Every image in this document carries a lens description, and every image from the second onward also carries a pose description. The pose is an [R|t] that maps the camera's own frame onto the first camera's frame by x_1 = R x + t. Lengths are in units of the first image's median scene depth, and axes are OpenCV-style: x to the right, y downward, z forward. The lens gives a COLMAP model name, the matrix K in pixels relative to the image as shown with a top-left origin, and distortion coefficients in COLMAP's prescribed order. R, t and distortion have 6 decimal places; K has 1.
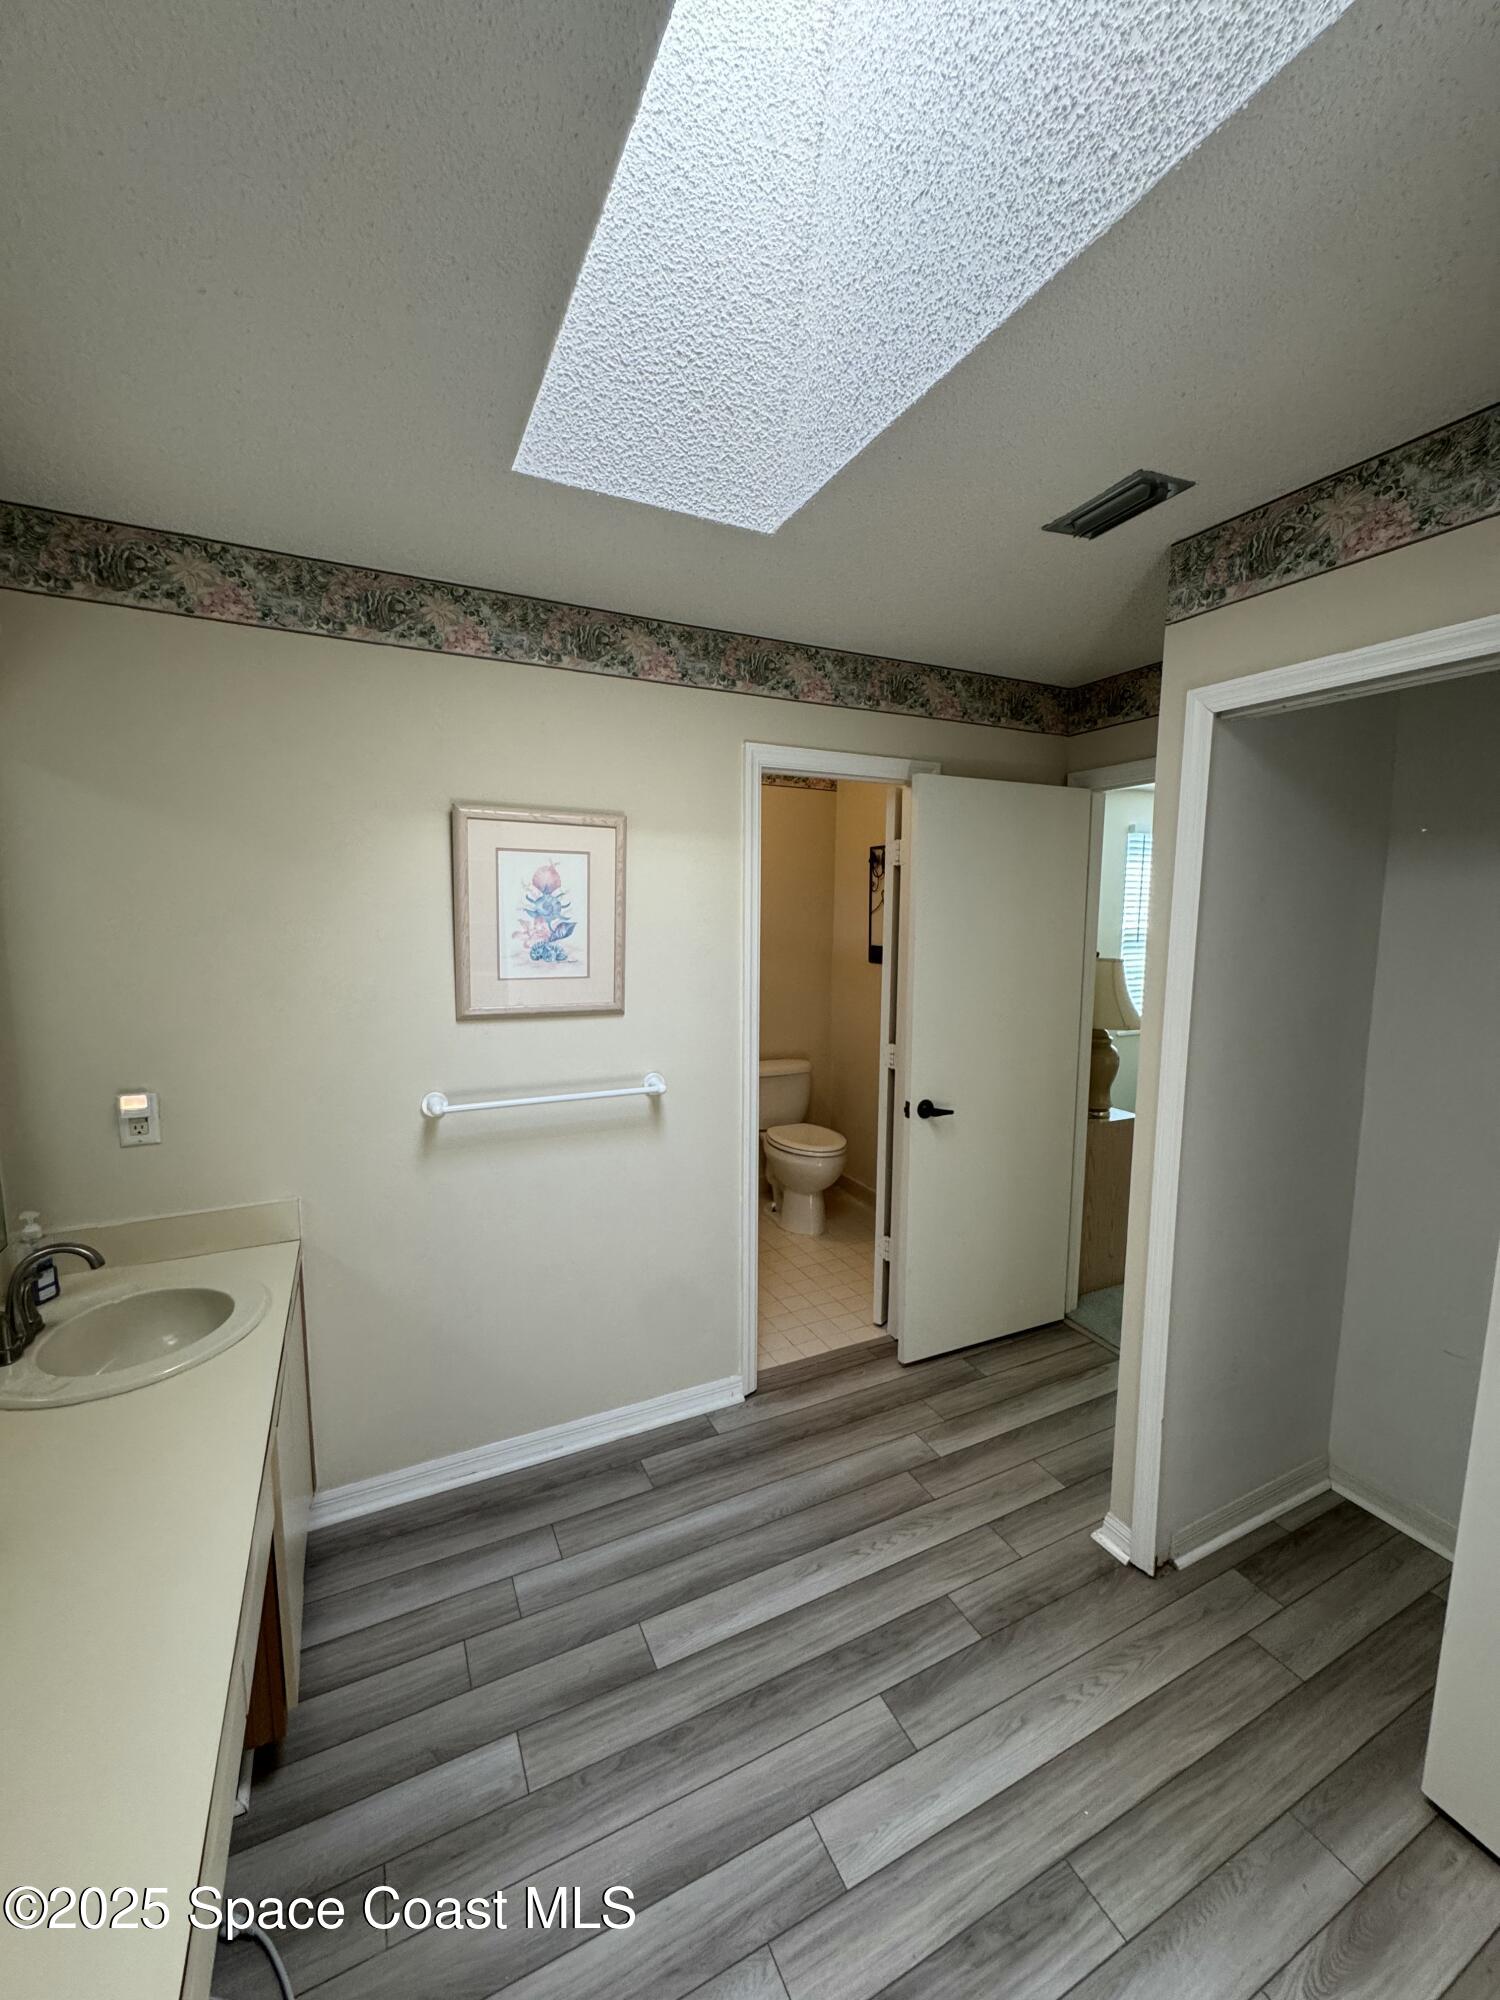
lens RADIAL K [[793.7, 0, 750.0], [0, 793.7, 1000.0], [0, 0, 1]] dist [-0.001176, -0.000169]
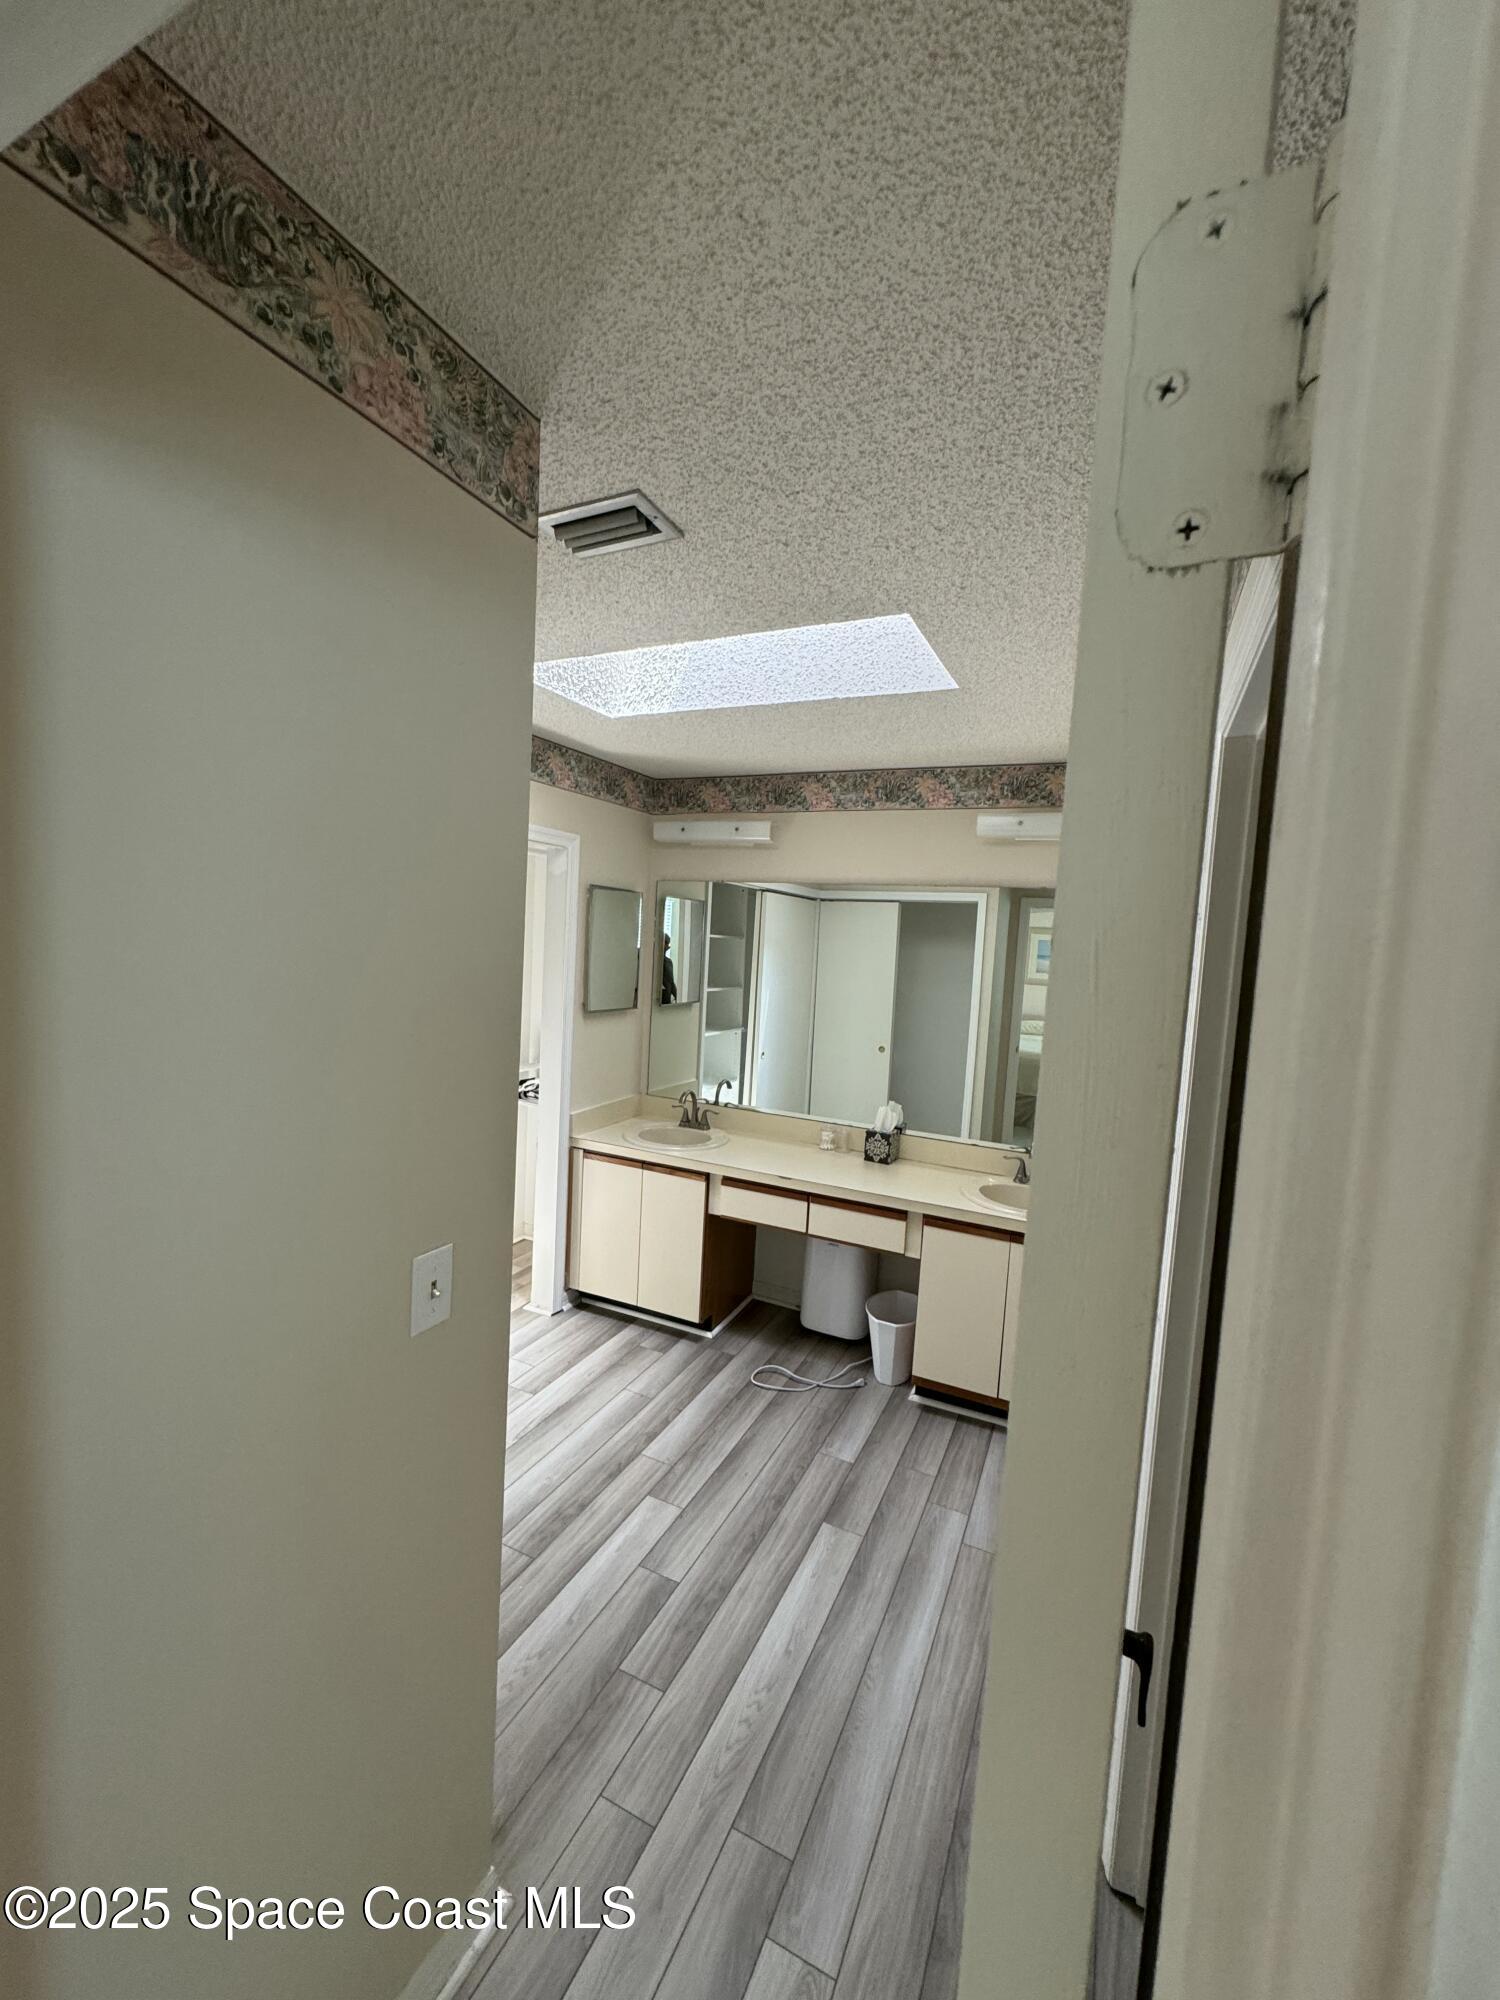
lens RADIAL K [[793.7, 0, 750.0], [0, 793.7, 1000.0], [0, 0, 1]] dist [-0.001176, -0.000169]
pose [[-0.777797, -0.005241, -0.628494, 0.802258], [-0.137664, 0.977105, 0.162219, -0.221907], [0.613255, 0.212694, -0.760710, 1.689059]]
